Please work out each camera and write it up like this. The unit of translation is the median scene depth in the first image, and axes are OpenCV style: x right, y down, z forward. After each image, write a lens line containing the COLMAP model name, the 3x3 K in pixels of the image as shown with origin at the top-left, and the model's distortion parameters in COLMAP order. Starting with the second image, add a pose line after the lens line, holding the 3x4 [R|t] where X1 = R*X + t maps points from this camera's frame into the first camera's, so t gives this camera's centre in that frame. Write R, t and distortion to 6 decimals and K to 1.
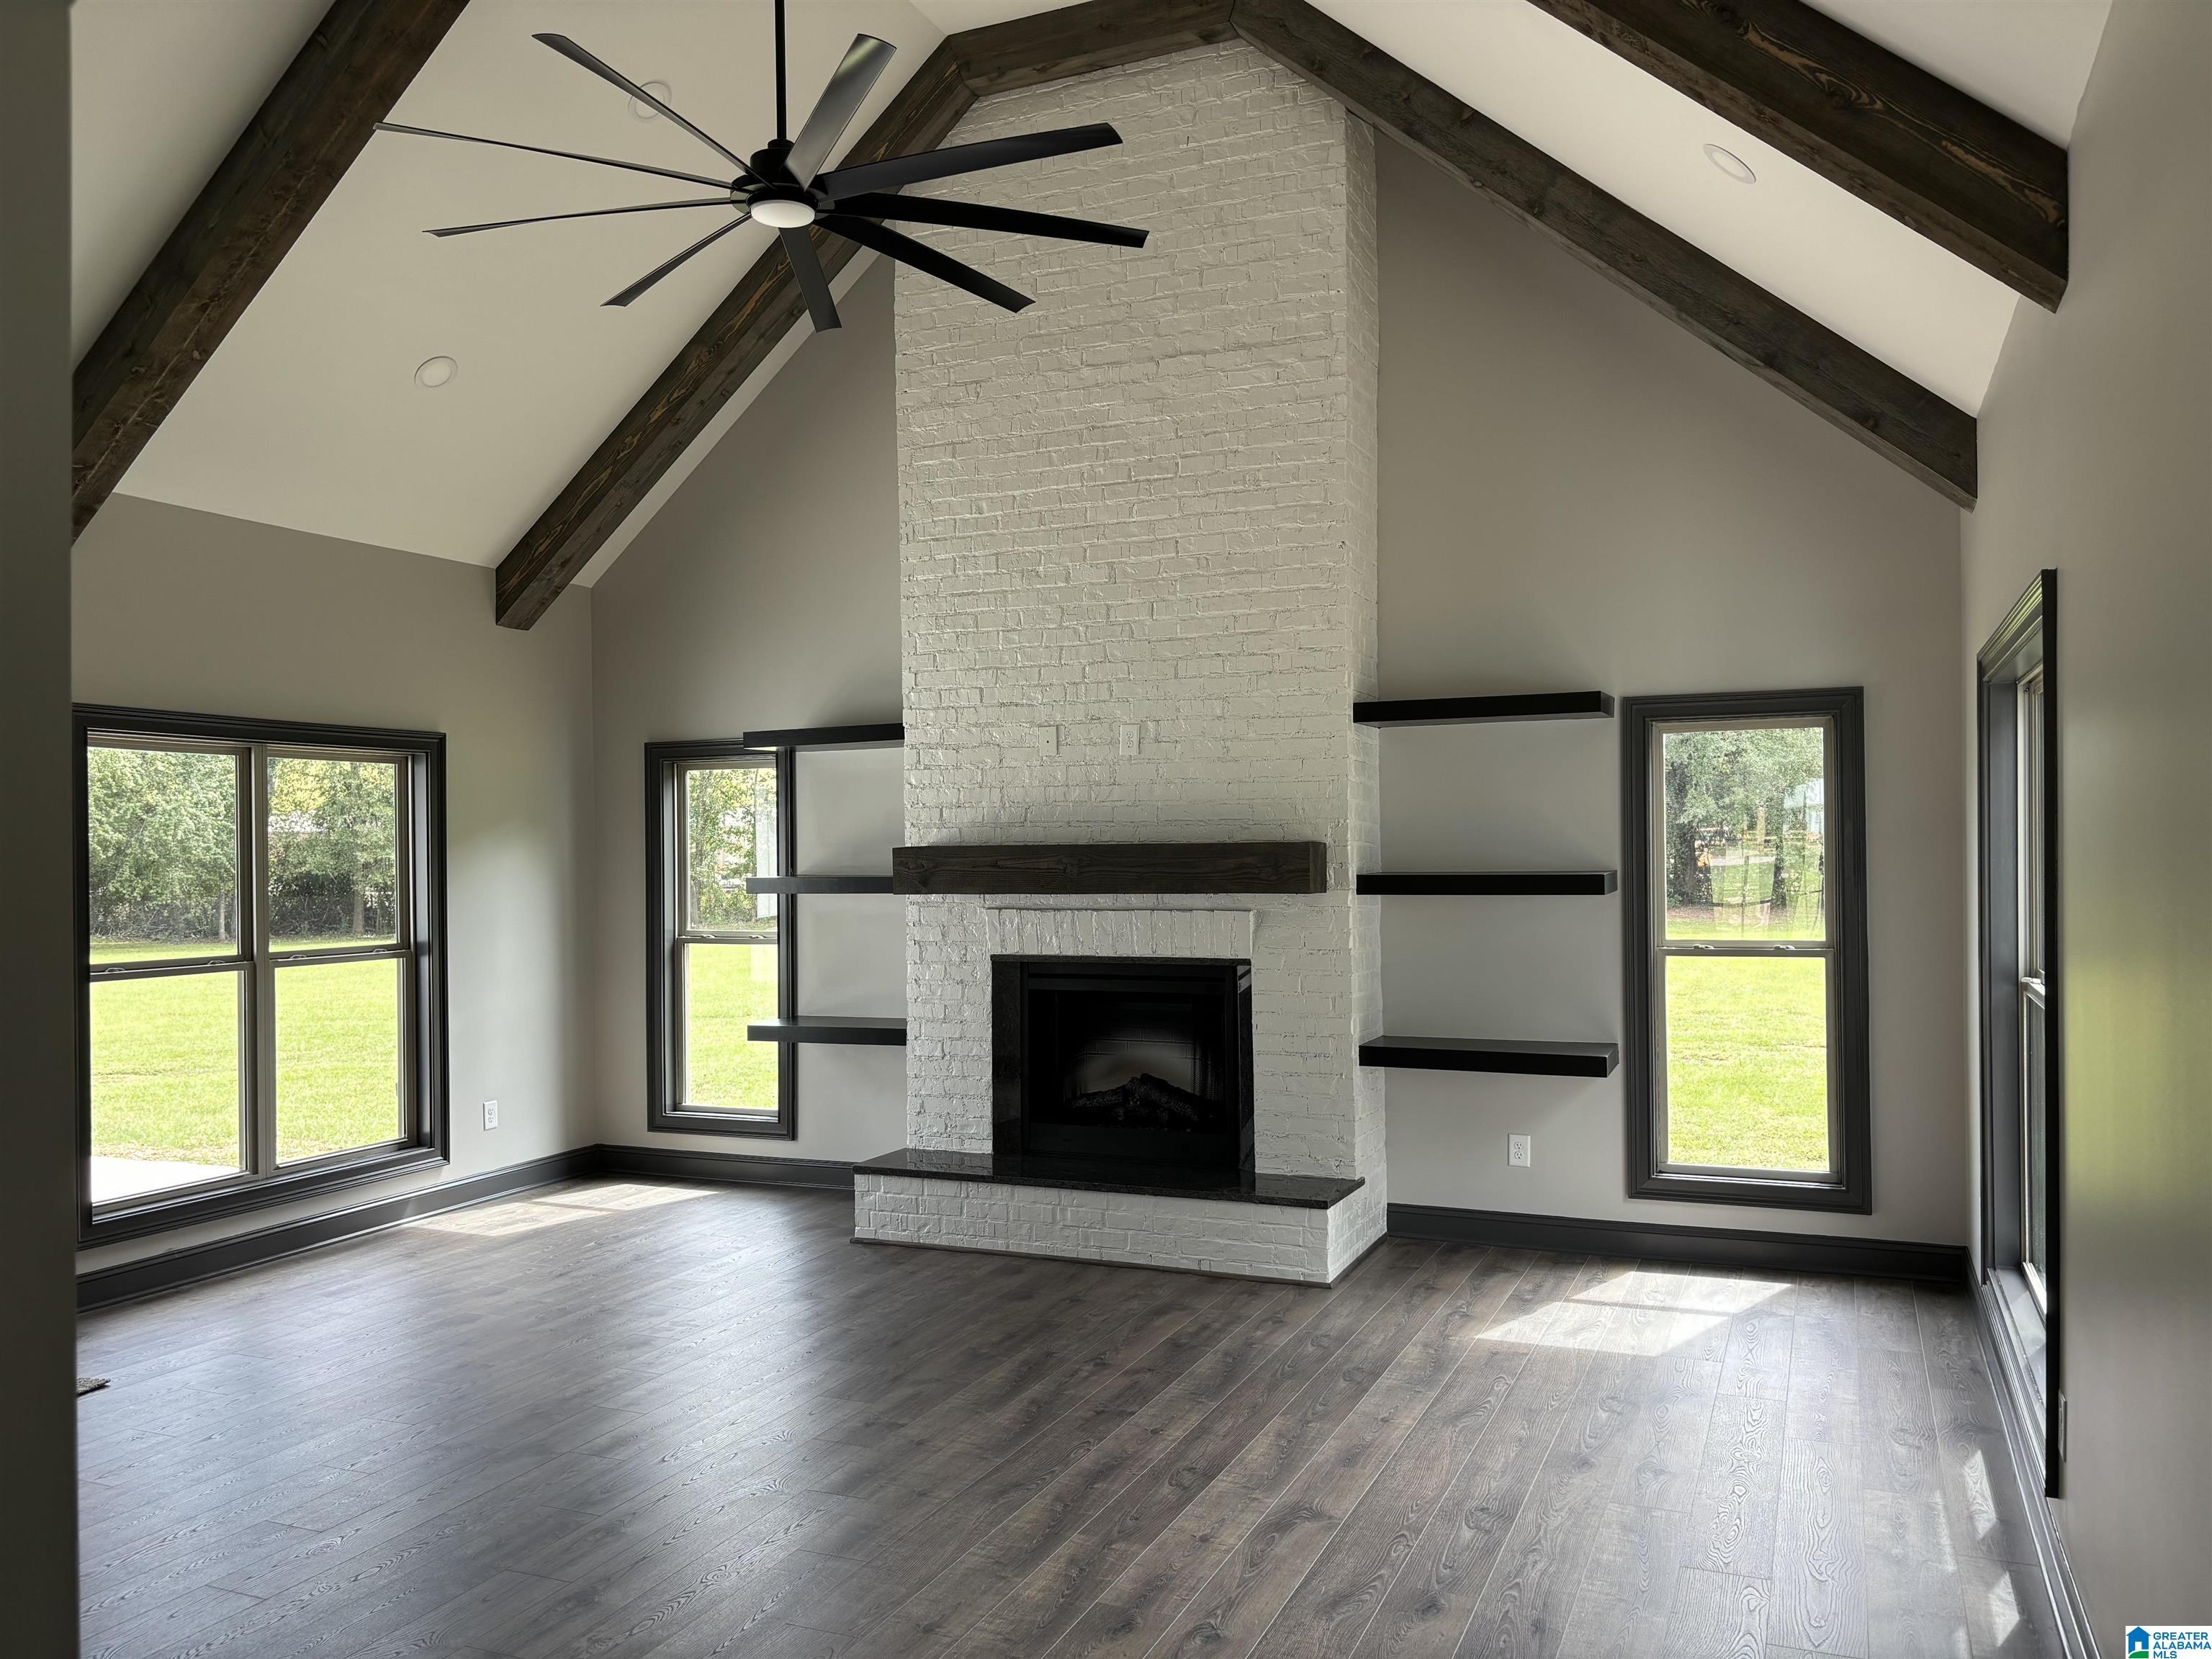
lens RADIAL K [[1673.9, 0, 1103.2], [0, 1673.9, 855.7], [0, 0, 1]] dist [0.083125, -0.129364]
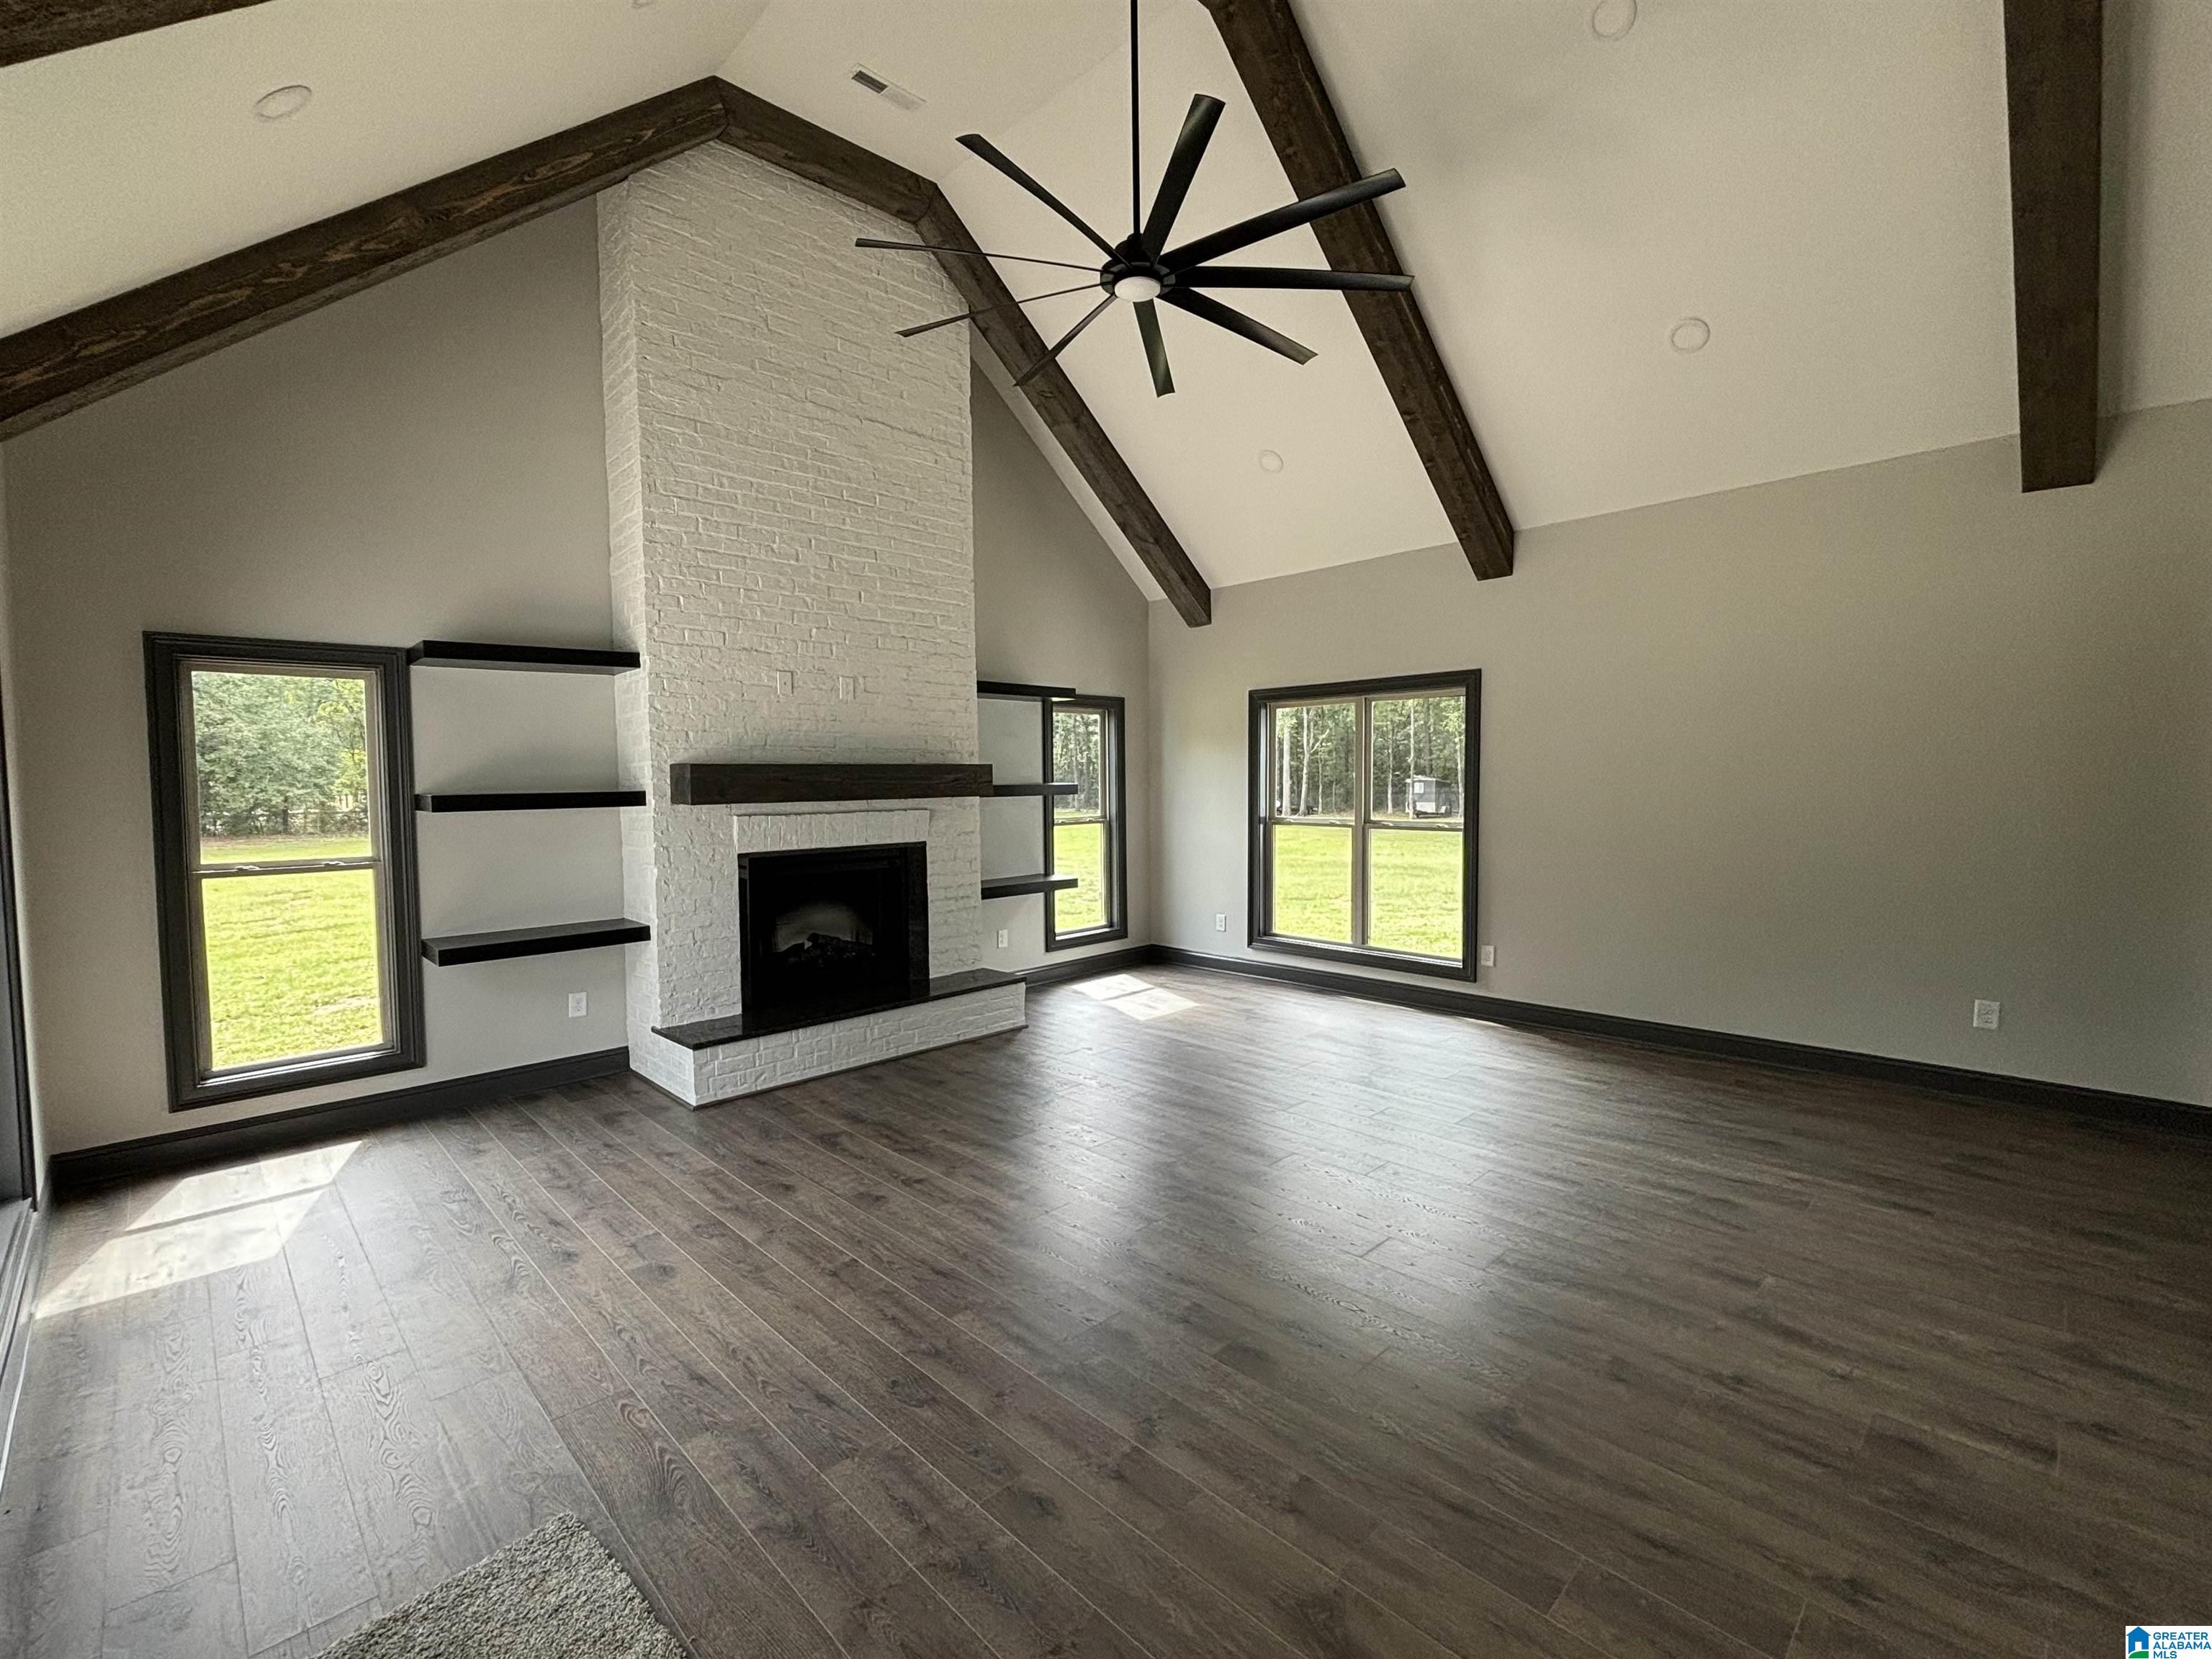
lens RADIAL K [[967.4, 0, 1106.0], [0, 967.4, 829.5], [0, 0, 1]] dist [-0.004104, -0.000915]
pose [[0.373323, -0.042950, 0.926707, -0.624377], [0.013579, 0.999074, 0.040833, 0.016600], [-0.927602, -0.002660, 0.373561, 0.485957]]
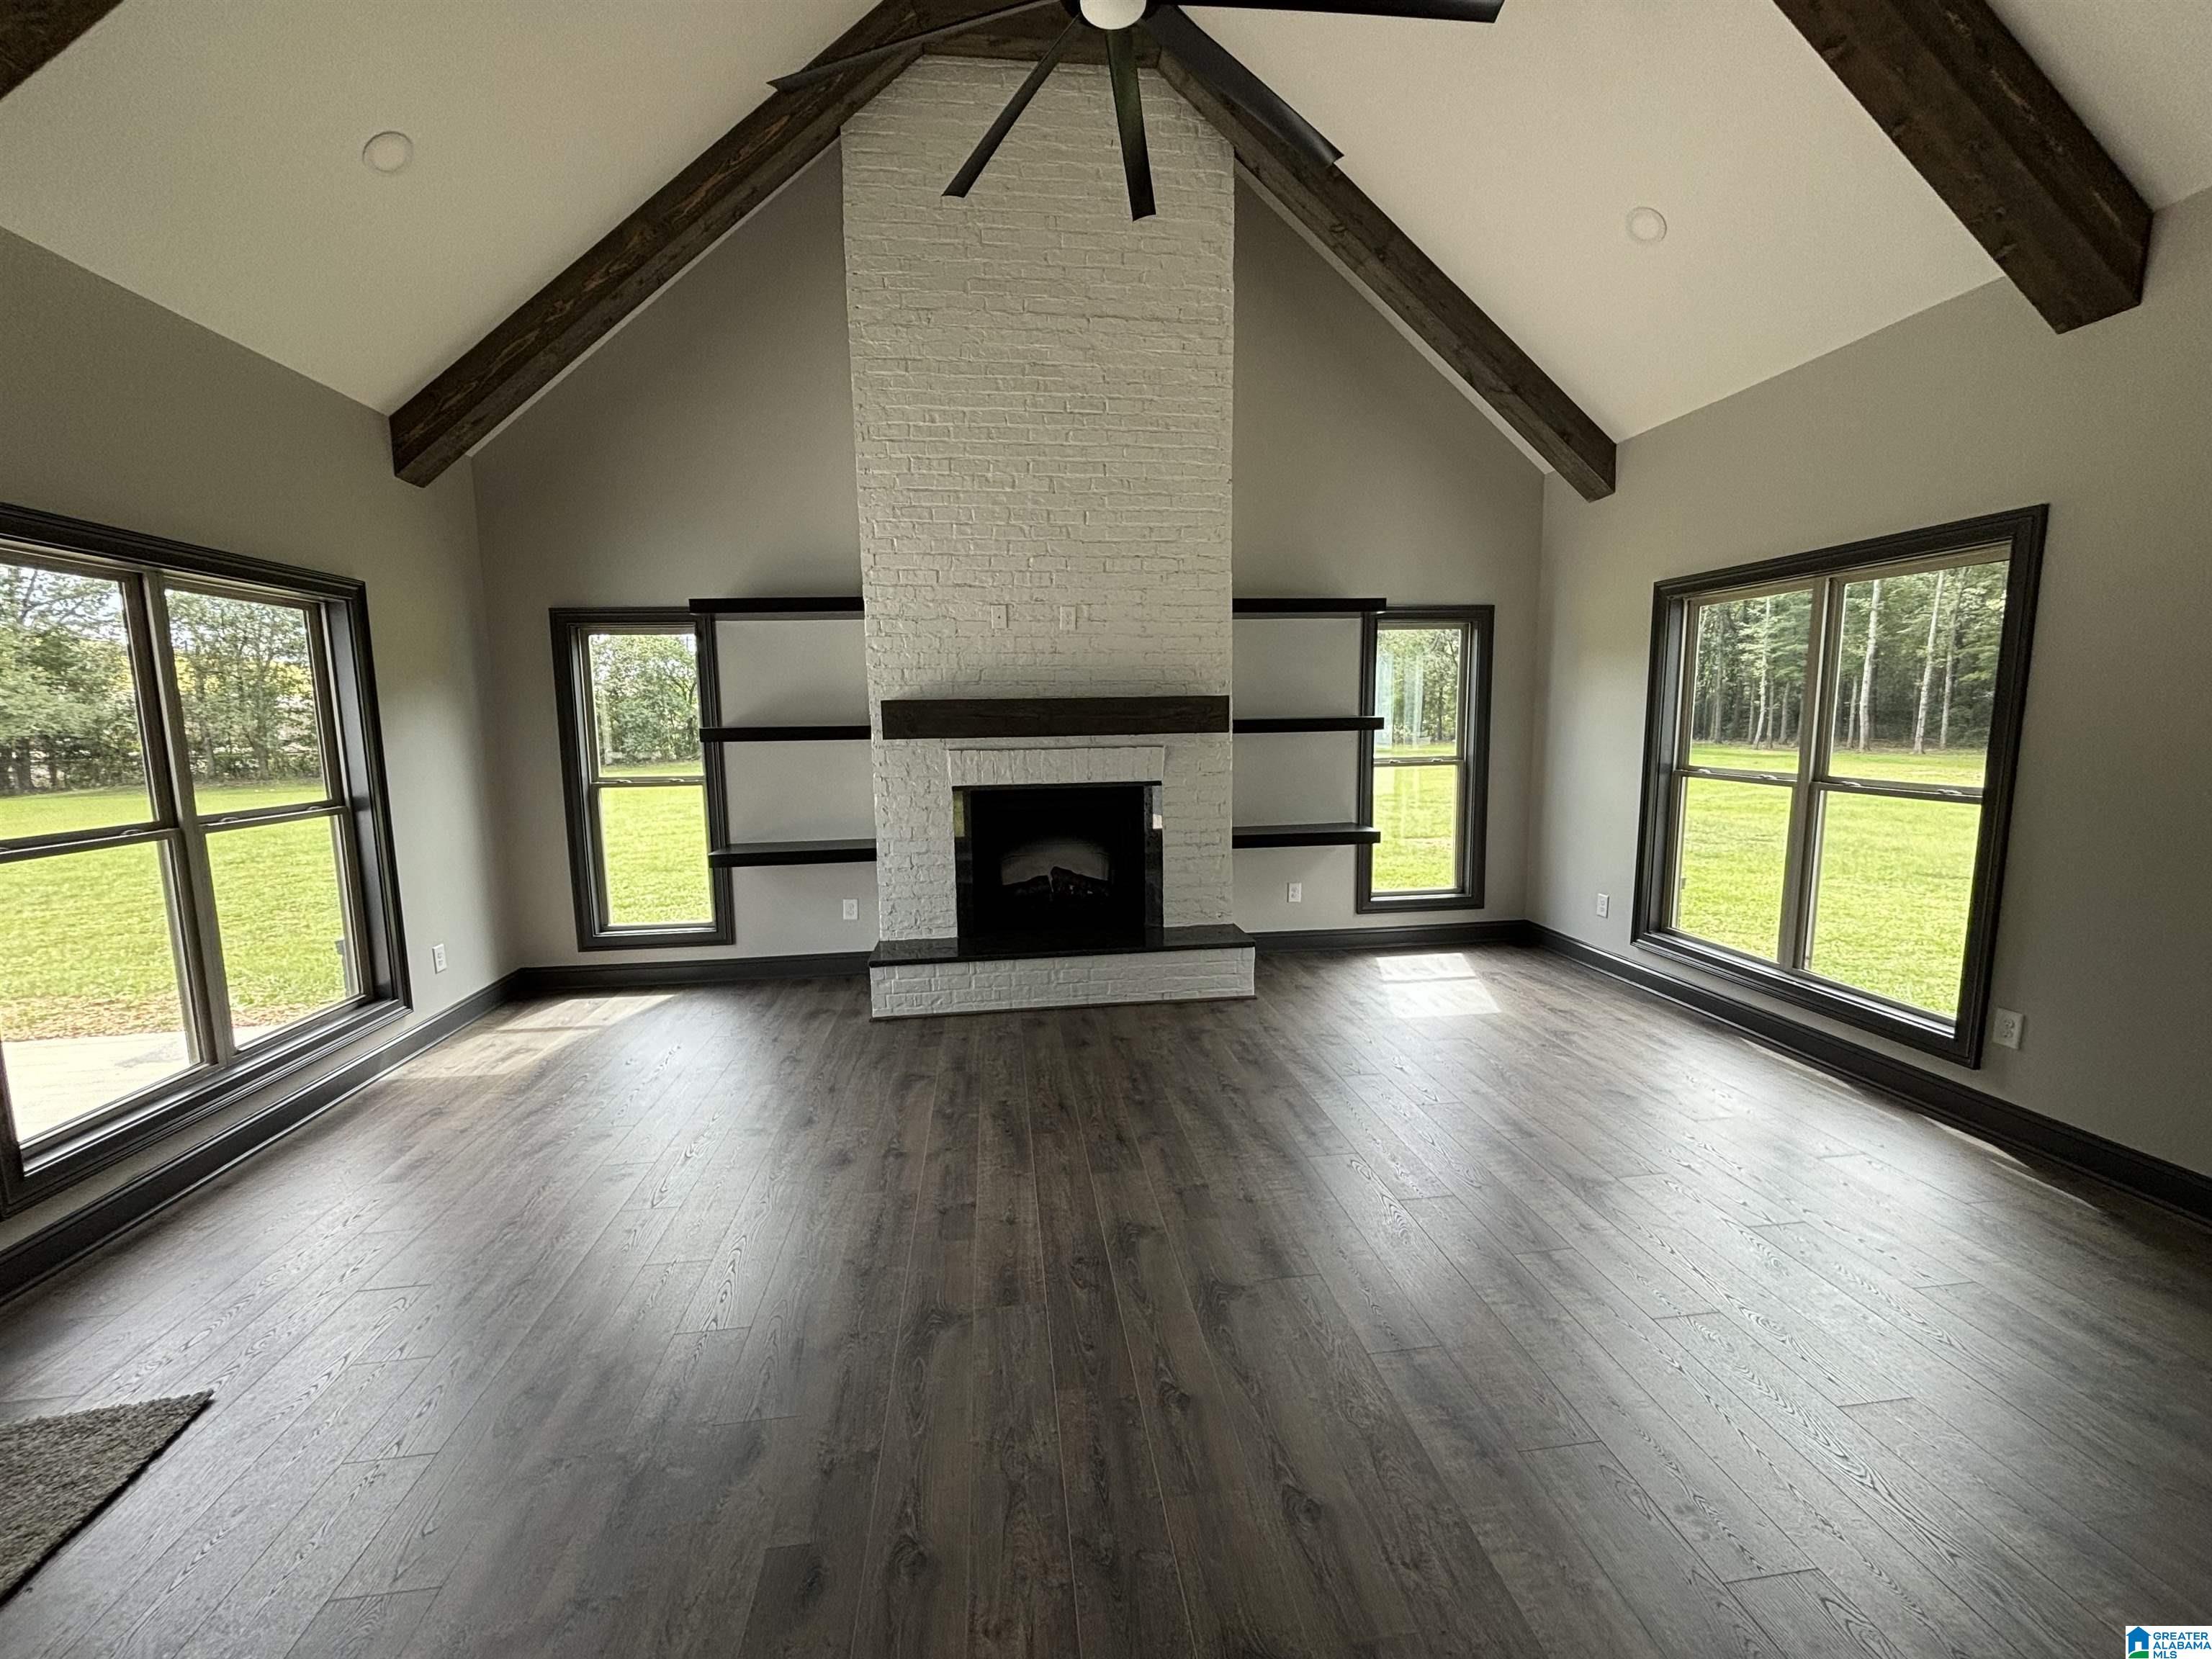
lens RADIAL K [[899.4, 0, 1106.0], [0, 899.4, 829.5], [0, 0, 1]] dist [-0.002460, -0.000341]
pose [[0.857970, -0.068609, 0.509098, -0.318052], [0.009320, 0.992957, 0.118110, 0.012626], [-0.513616, -0.096590, 0.852566, 0.352935]]
